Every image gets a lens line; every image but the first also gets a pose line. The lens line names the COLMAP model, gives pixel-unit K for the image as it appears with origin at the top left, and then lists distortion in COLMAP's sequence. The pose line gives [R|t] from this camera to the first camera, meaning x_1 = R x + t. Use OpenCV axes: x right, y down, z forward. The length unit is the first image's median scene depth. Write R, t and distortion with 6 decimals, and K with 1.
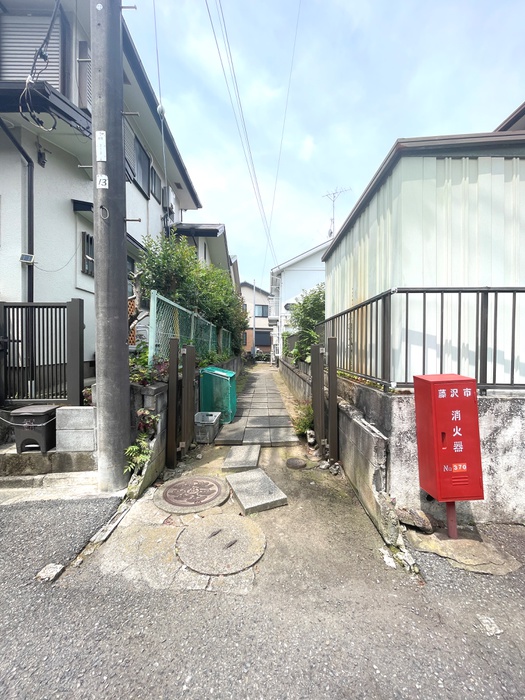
lens RADIAL K [[282.6, 0, 262.5], [0, 282.6, 350.0], [0, 0, 1]] dist [-0.003383, -0.000245]
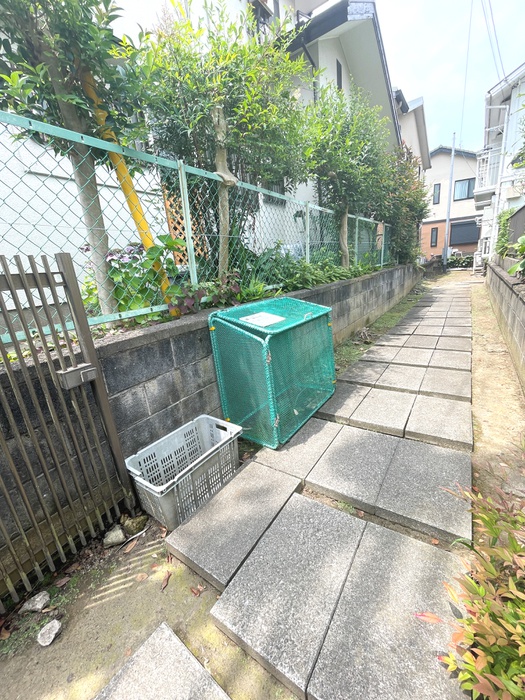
lens RADIAL K [[282.6, 0, 262.5], [0, 282.6, 350.0], [0, 0, 1]] dist [-0.003383, -0.000245]
pose [[0.816161, 0.074472, -0.573006, 0.082628], [0.097174, 0.959846, 0.263159, 0.020004], [0.569595, -0.270461, 0.776152, 0.702838]]
